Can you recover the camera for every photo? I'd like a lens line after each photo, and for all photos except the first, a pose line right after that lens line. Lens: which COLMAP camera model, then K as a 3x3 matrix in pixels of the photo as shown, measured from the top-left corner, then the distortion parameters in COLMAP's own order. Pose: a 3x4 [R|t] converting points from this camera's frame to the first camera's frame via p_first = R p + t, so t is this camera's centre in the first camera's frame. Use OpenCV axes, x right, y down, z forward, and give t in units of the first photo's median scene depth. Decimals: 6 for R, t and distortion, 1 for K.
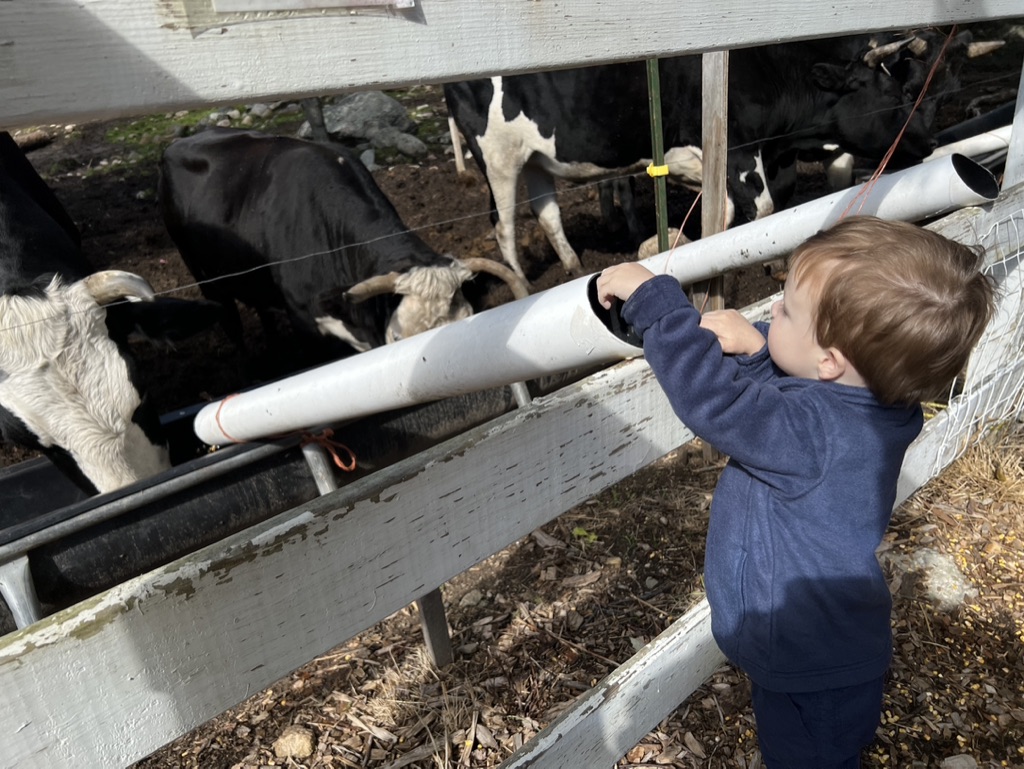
lens RADIAL K [[767.6, 0, 513.6], [0, 767.6, 385.2], [0, 0, 1]] dist [0.033682, -0.054849]
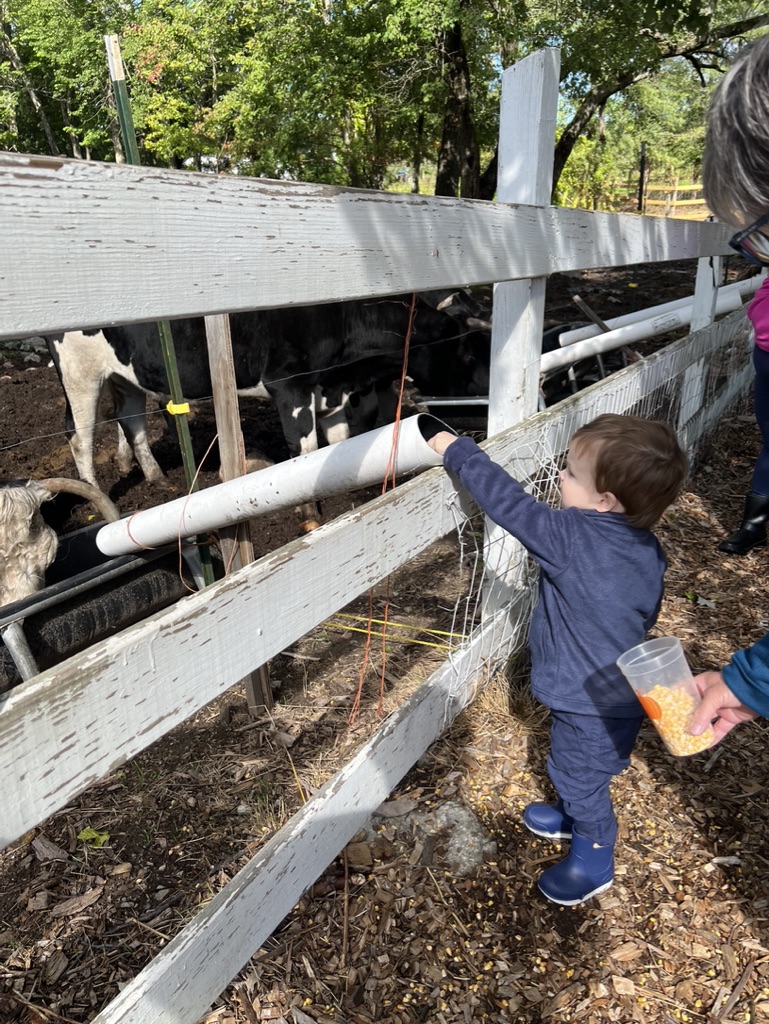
lens RADIAL K [[767.6, 0, 384.5], [0, 767.6, 512.0], [0, 0, 1]] dist [0.033682, -0.054849]
pose [[0.947276, -0.044482, 0.317317, 0.153606], [0.076064, 0.993226, -0.087839, -0.066449], [-0.311260, 0.107344, 0.944243, 0.065573]]
